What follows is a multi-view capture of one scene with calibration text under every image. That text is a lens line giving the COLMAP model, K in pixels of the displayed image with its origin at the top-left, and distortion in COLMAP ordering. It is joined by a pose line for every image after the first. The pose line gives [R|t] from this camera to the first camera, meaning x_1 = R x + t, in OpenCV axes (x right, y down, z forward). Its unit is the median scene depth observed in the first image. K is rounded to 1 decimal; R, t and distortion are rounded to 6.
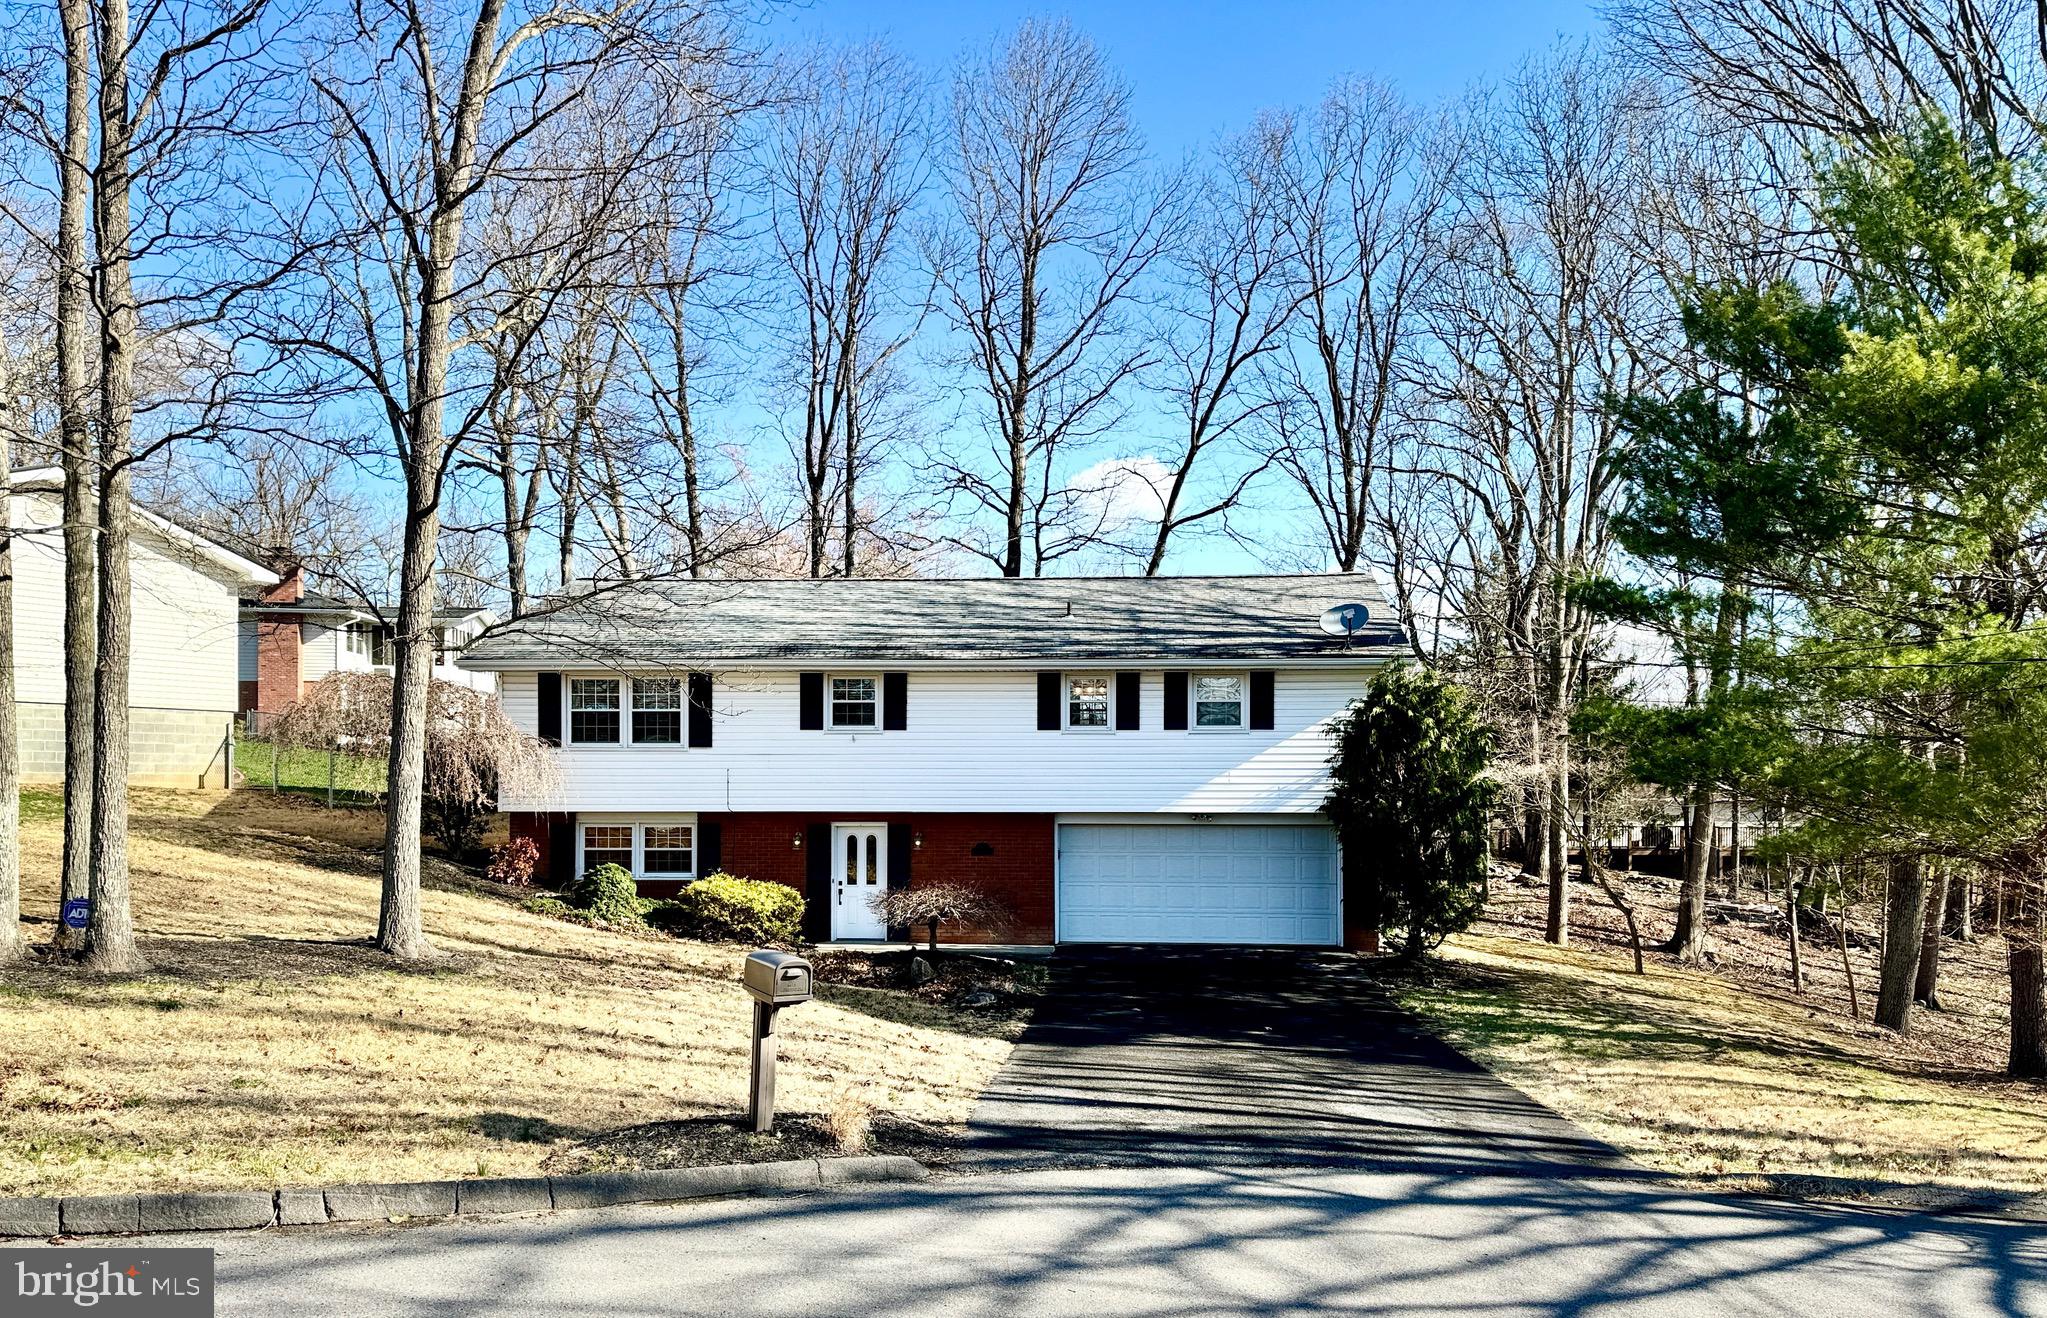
lens RADIAL K [[1446.9, 0, 1081.7], [0, 1446.9, 771.7], [0, 0, 1]] dist [0.088949, -0.000423]
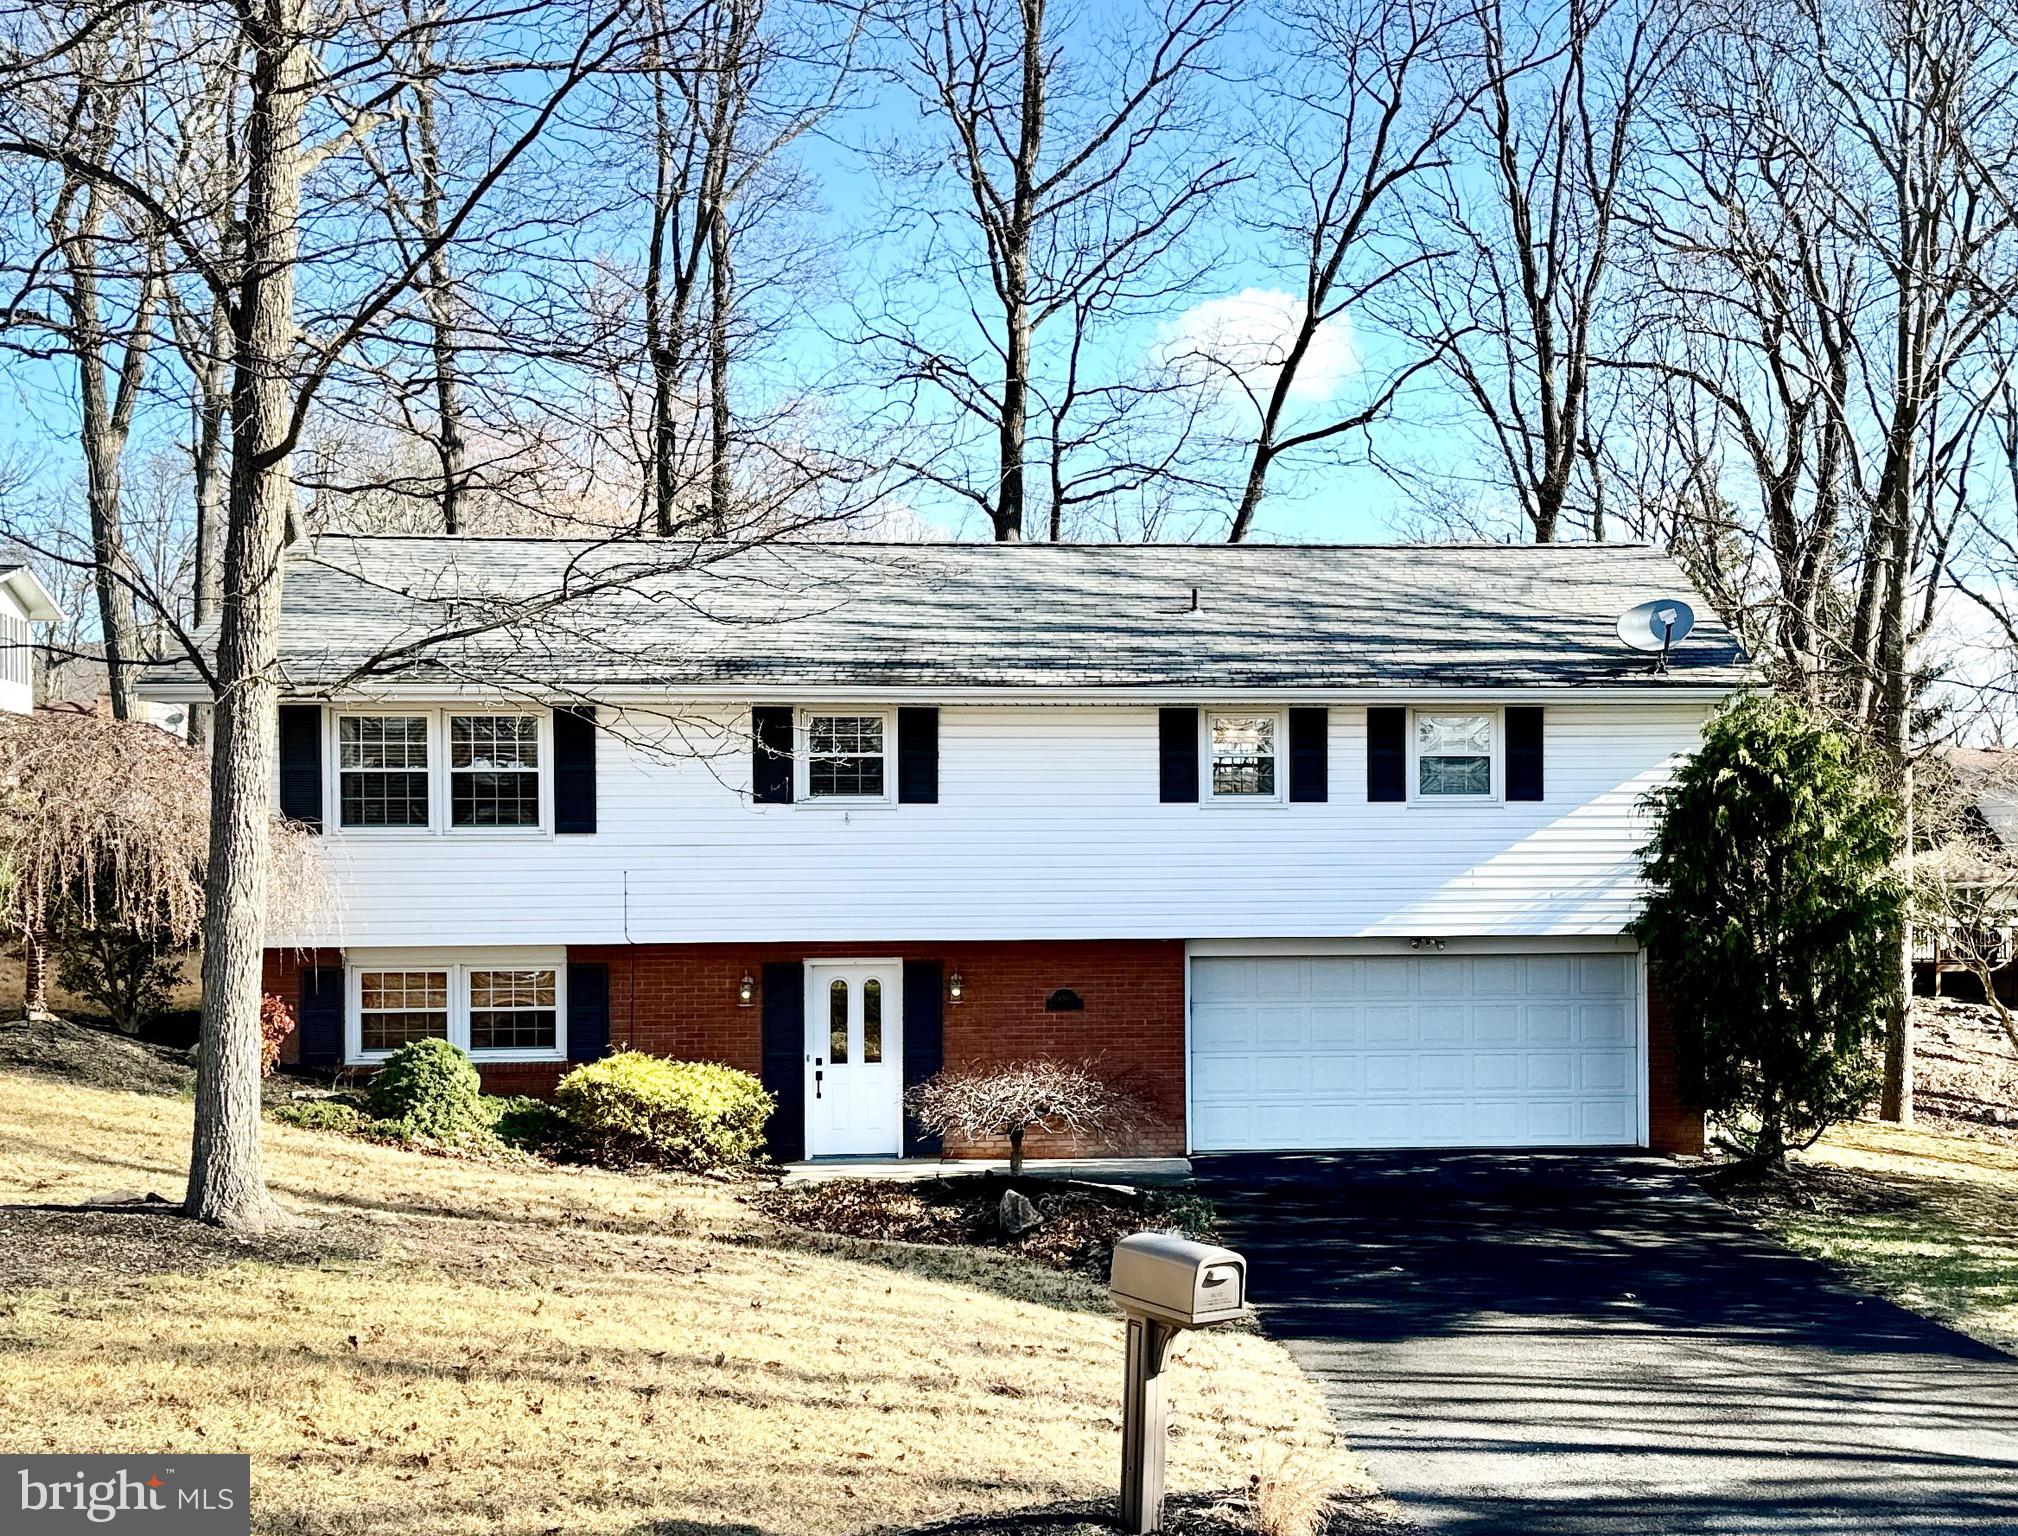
lens RADIAL K [[2393.2, 0, 1338.7], [0, 2393.2, 863.9], [0, 0, 1]] dist [0.086790, -0.012264]
pose [[0.988931, -0.007458, 0.148190, -0.104012], [0.005514, 0.999893, 0.013525, -0.016112], [-0.148275, -0.012558, 0.988866, 0.001802]]
